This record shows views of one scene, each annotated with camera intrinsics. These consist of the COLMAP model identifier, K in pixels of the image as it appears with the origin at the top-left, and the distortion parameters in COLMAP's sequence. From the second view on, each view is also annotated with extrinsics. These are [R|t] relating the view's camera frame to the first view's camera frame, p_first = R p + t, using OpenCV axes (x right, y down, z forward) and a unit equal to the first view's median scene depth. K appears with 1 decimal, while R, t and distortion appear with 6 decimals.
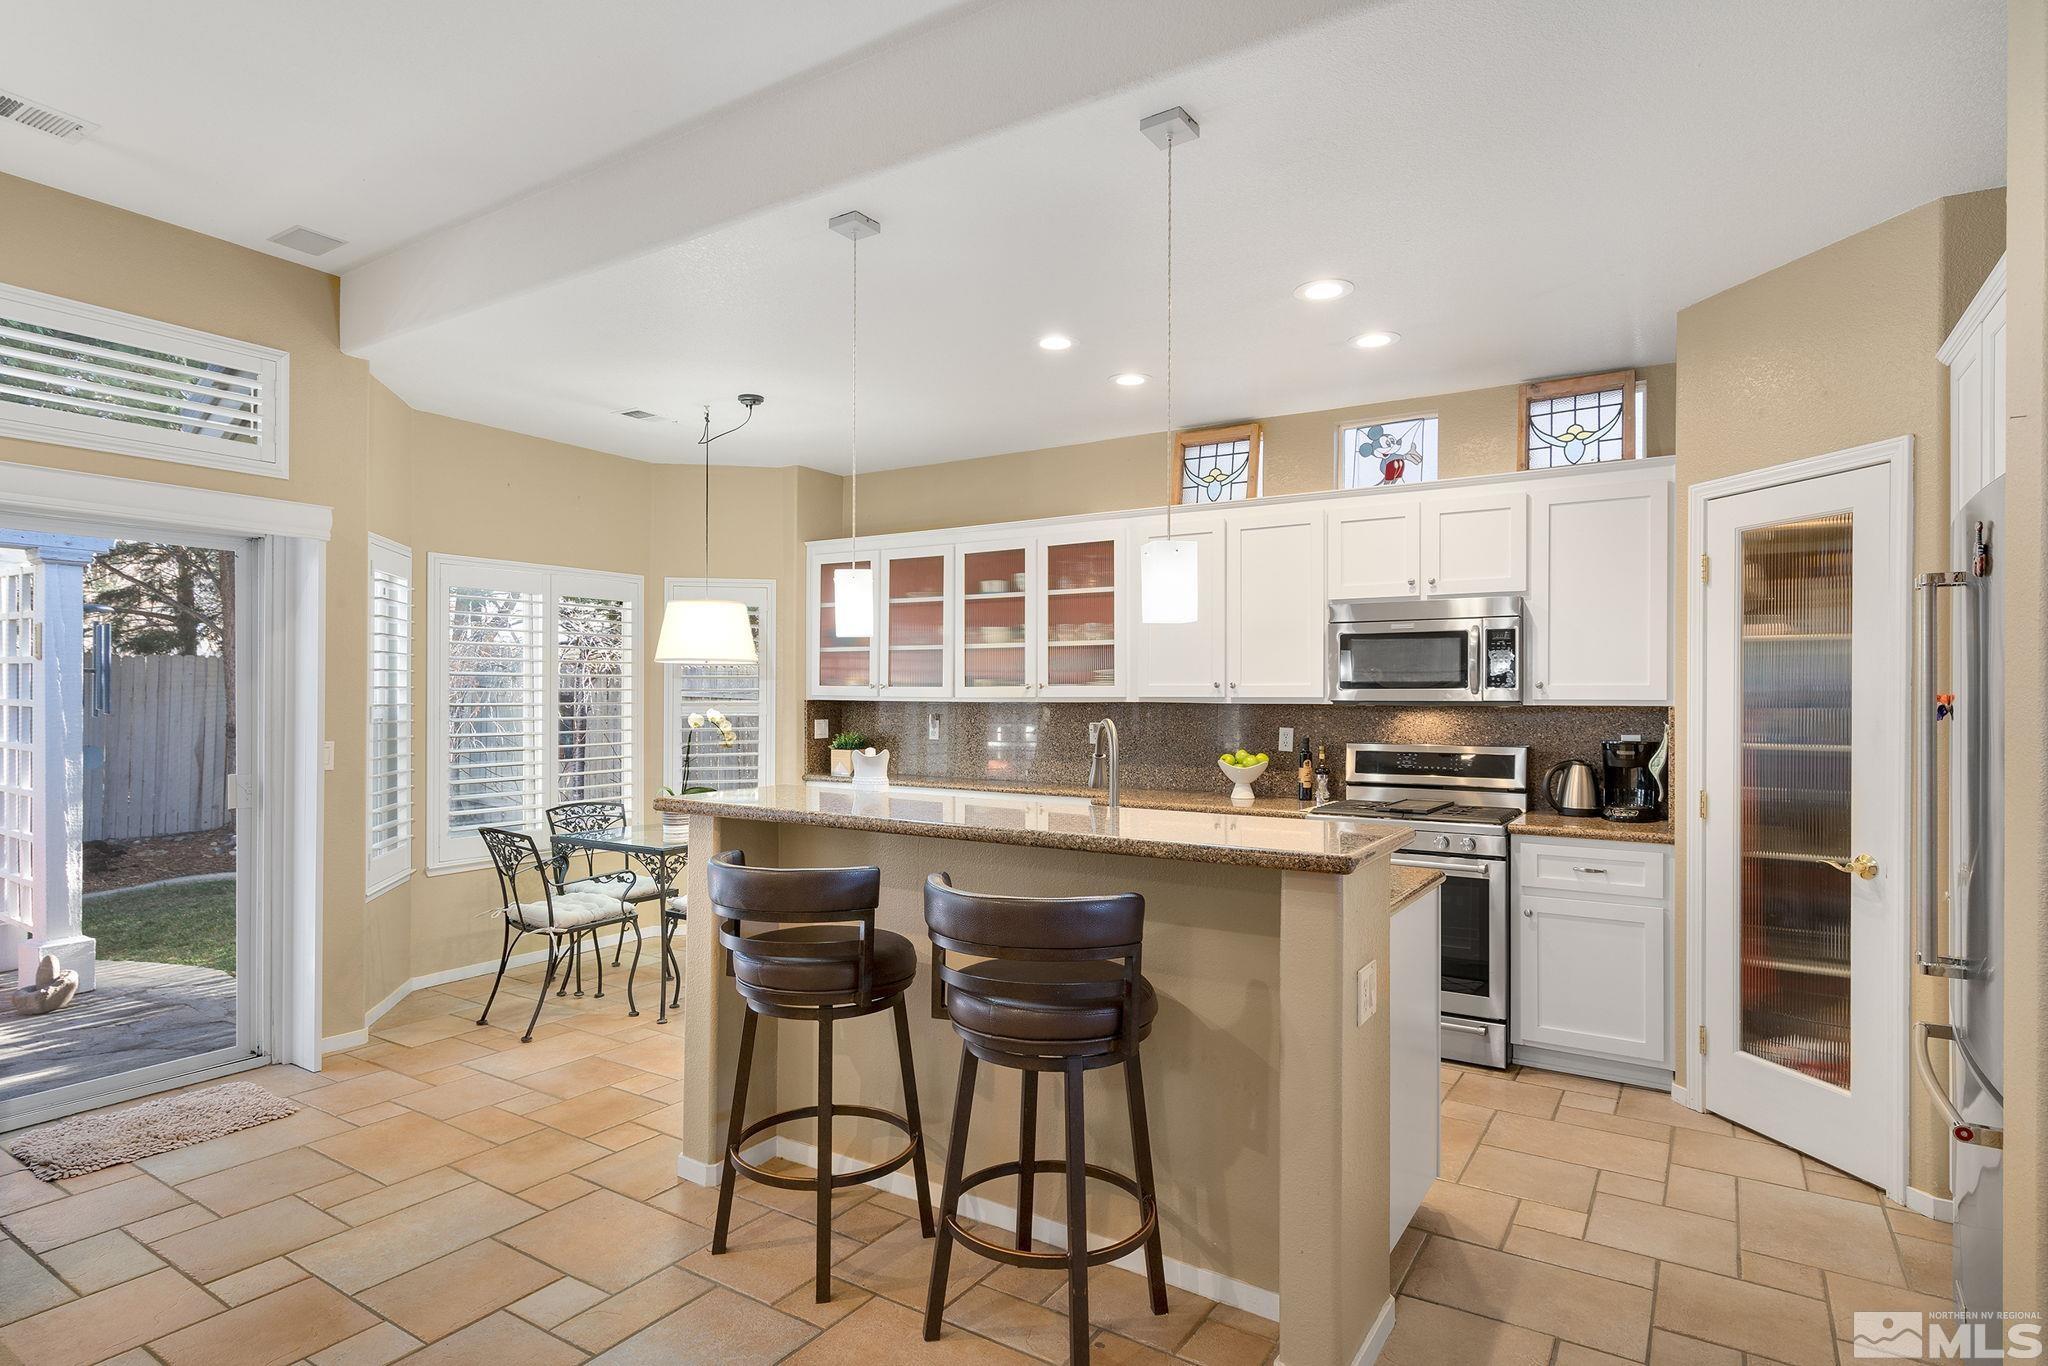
lens RADIAL K [[1104.9, 0, 1022.0], [0, 1104.9, 690.0], [0, 0, 1]] dist [0.002852, -0.005376]
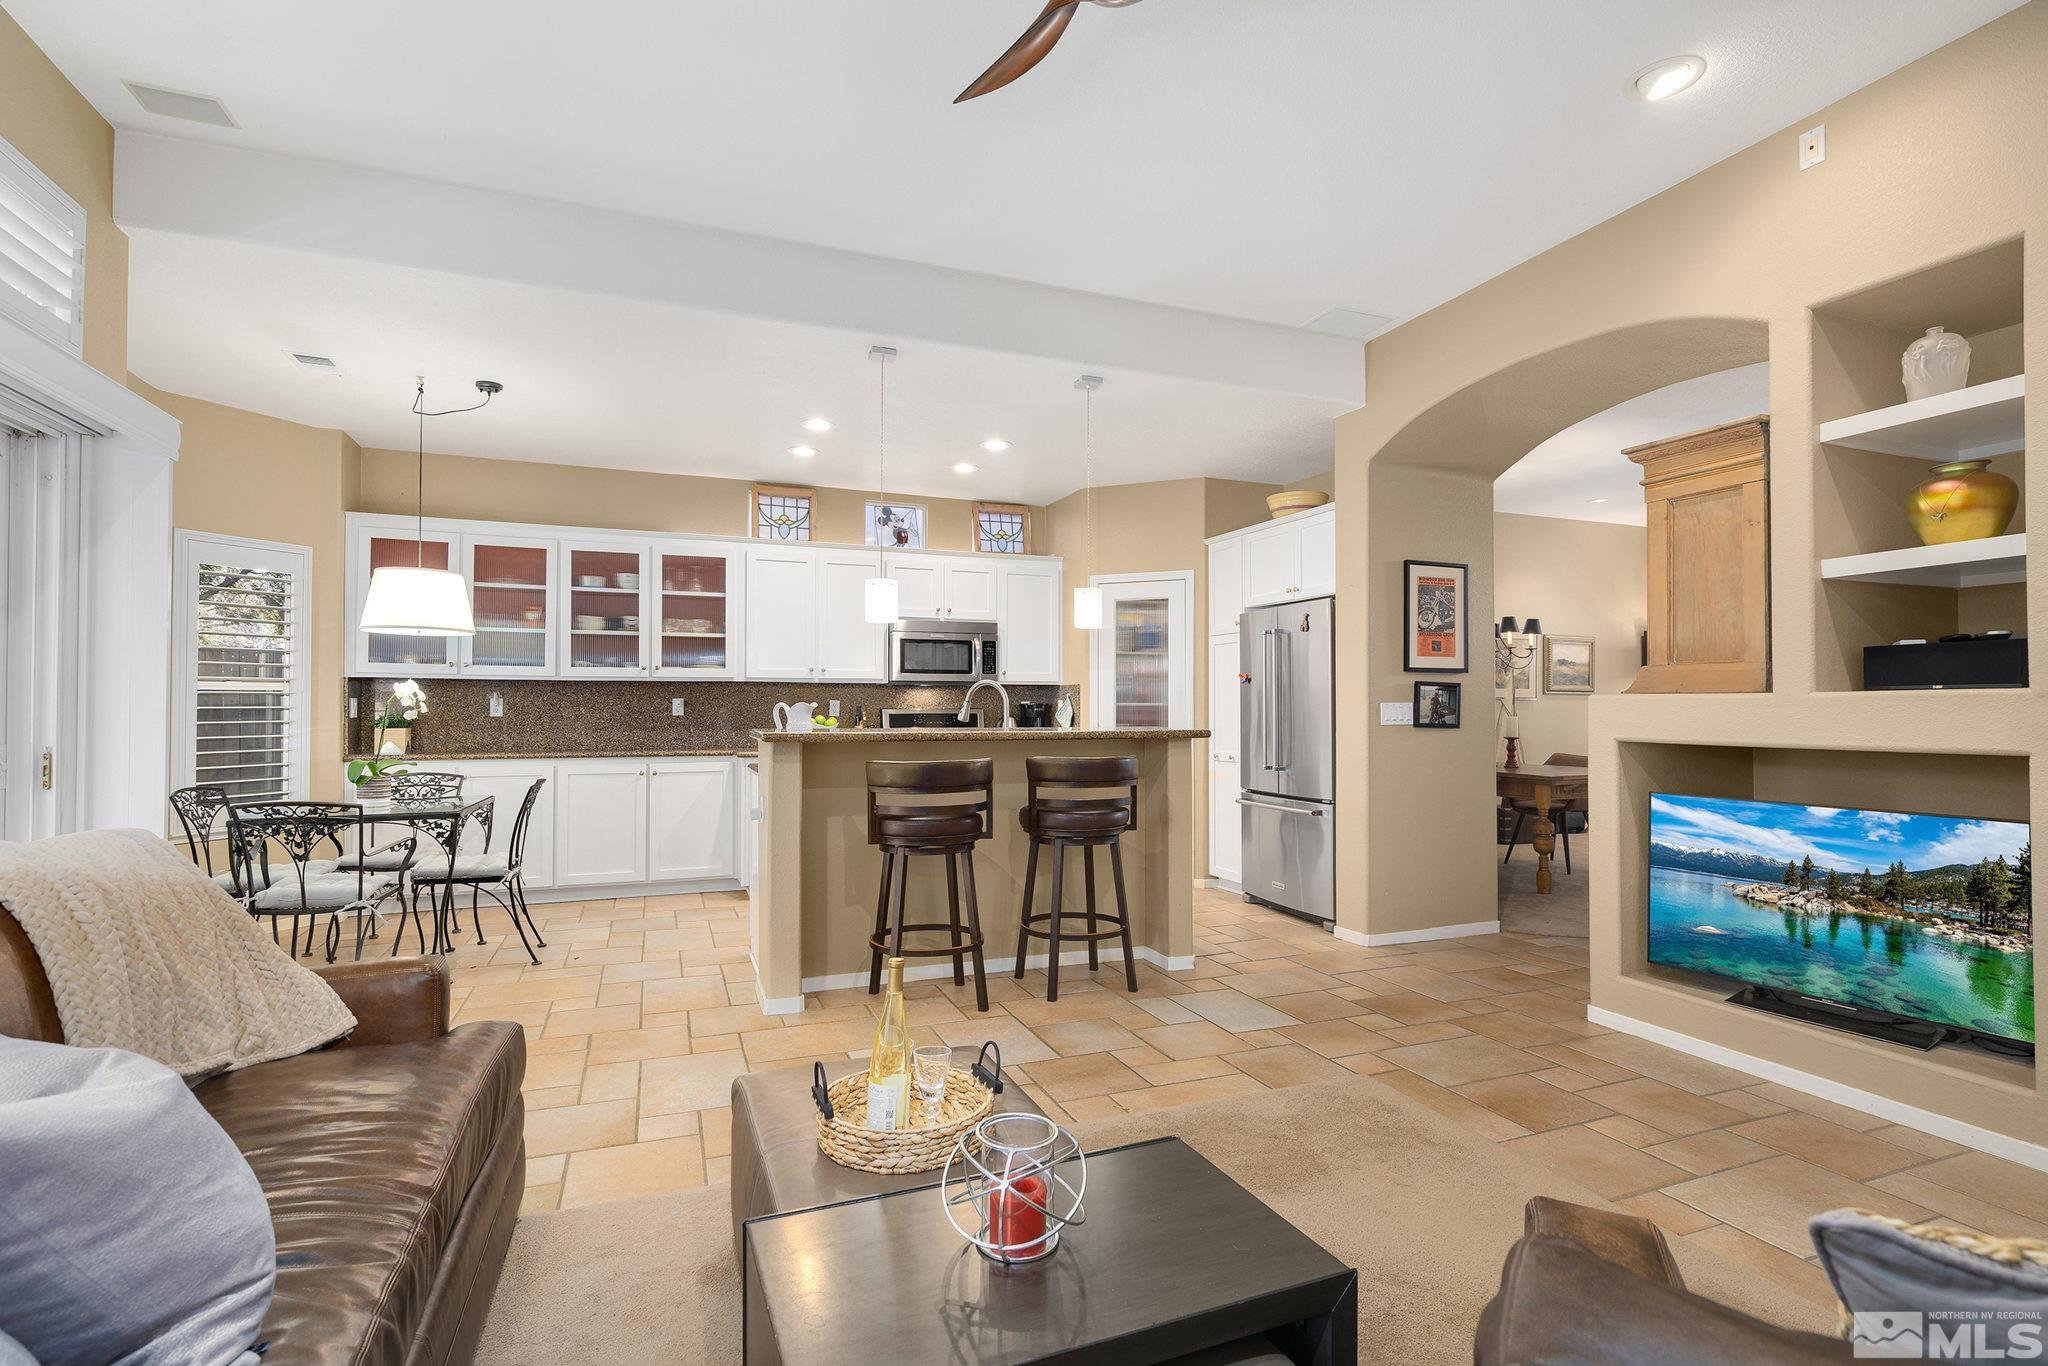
lens RADIAL K [[977.6, 0, 1040.4], [0, 977.6, 687.4], [0, 0, 1]] dist [0.000210, -0.004312]
pose [[0.575070, 0.013919, 0.817986, -0.689541], [-0.002053, 0.999877, -0.015571, 0.037847], [-0.818102, 0.007275, 0.575028, 0.029640]]
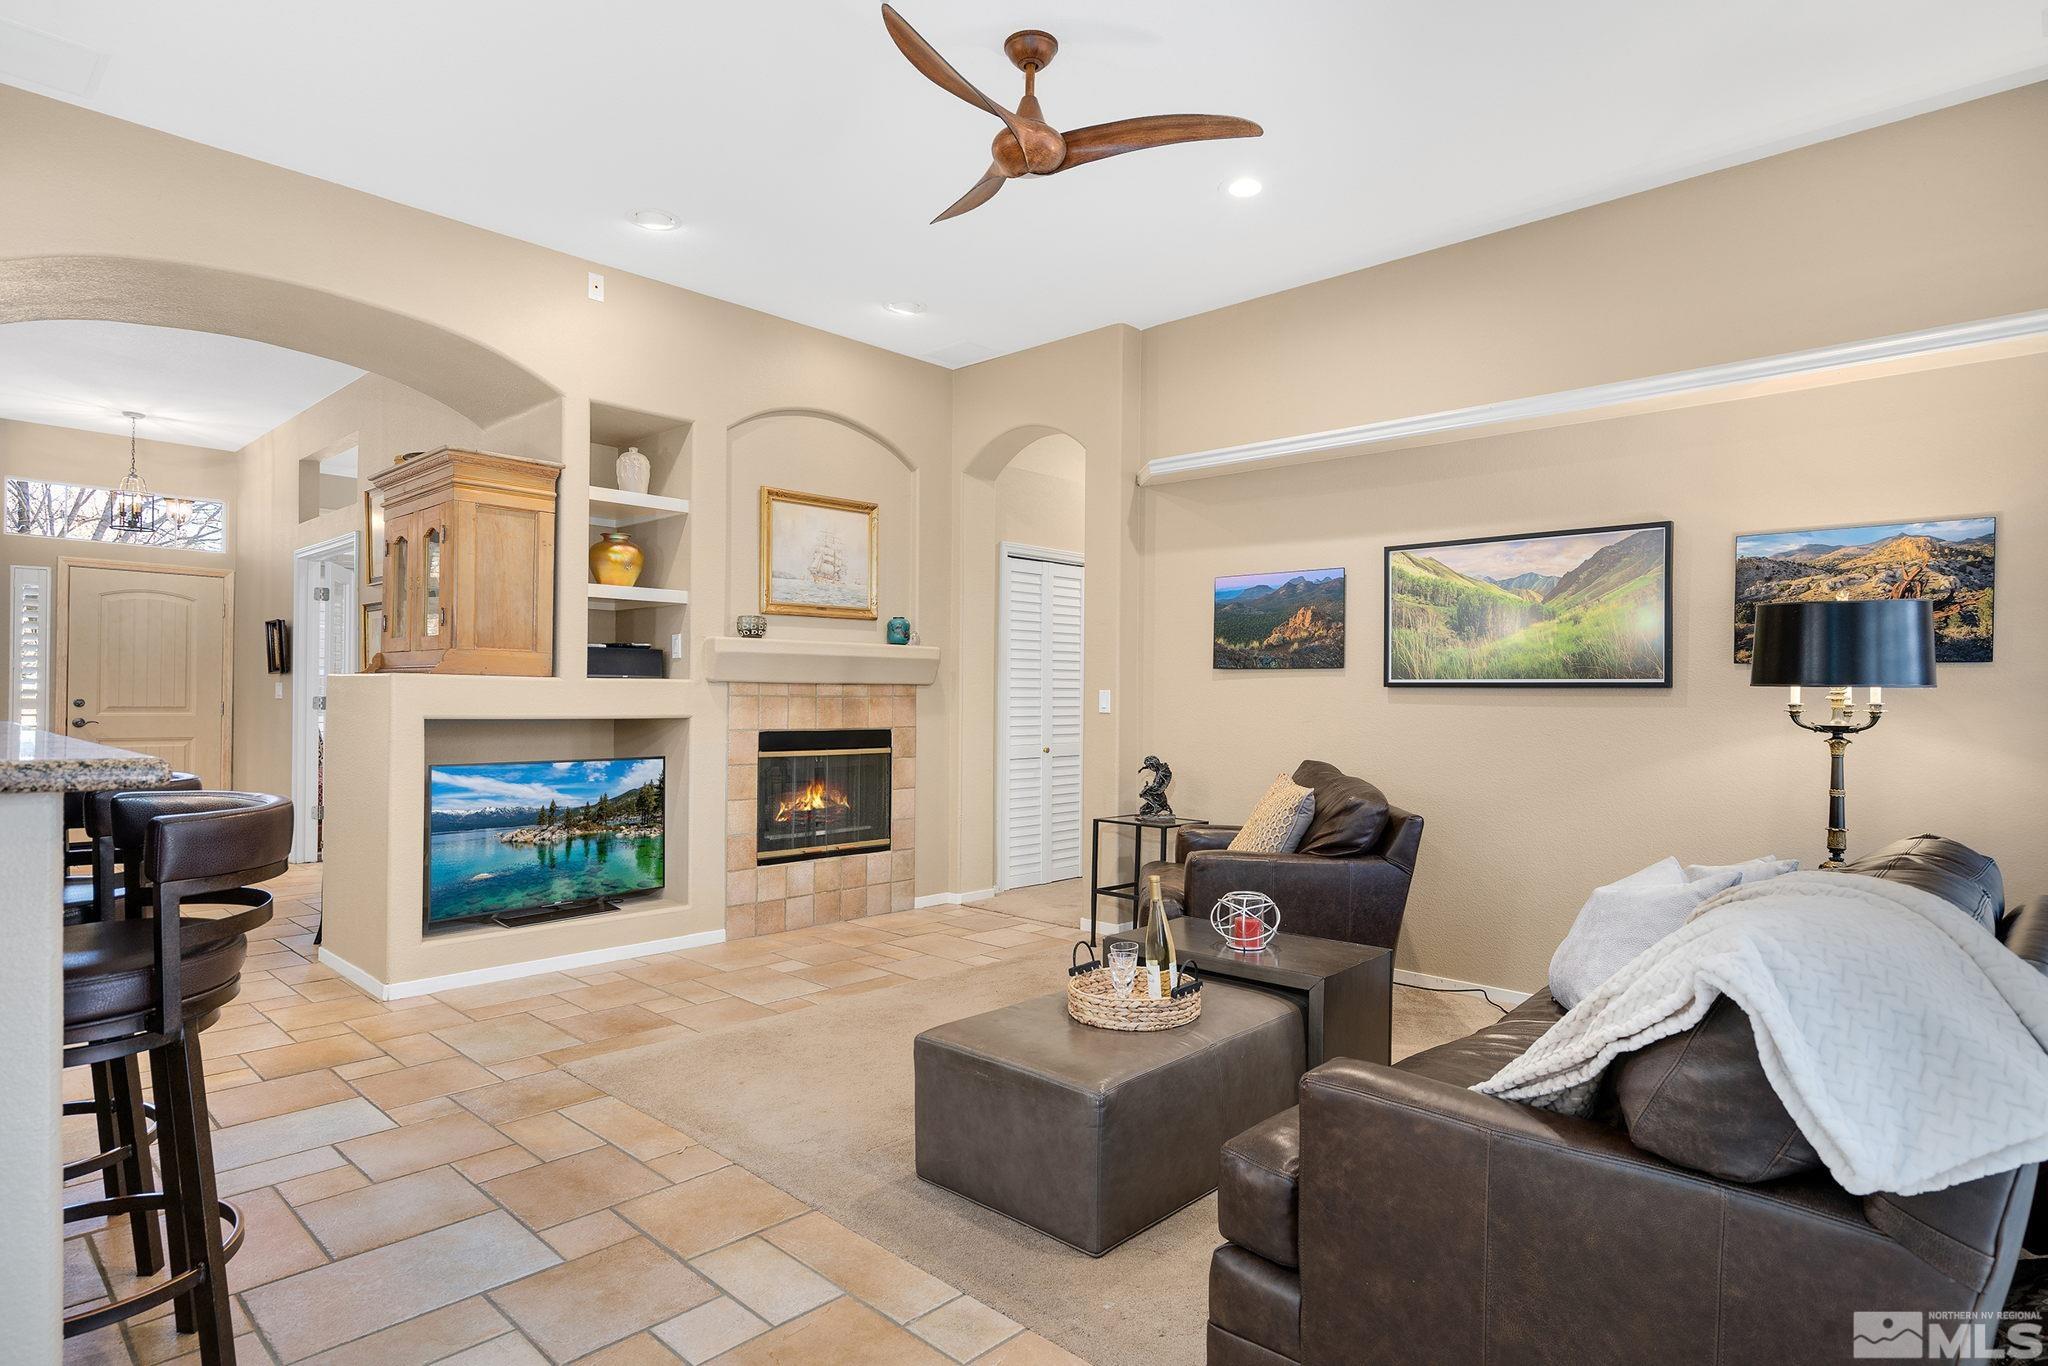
lens RADIAL K [[1104.9, 0, 1026.6], [0, 1104.9, 695.9], [0, 0, 1]] dist [0.002852, -0.005376]
pose [[-0.983241, -0.015196, 0.181676, -0.464392], [-0.016831, 0.999830, -0.007464, 0.045790], [-0.181531, -0.010397, -0.983330, 0.853250]]
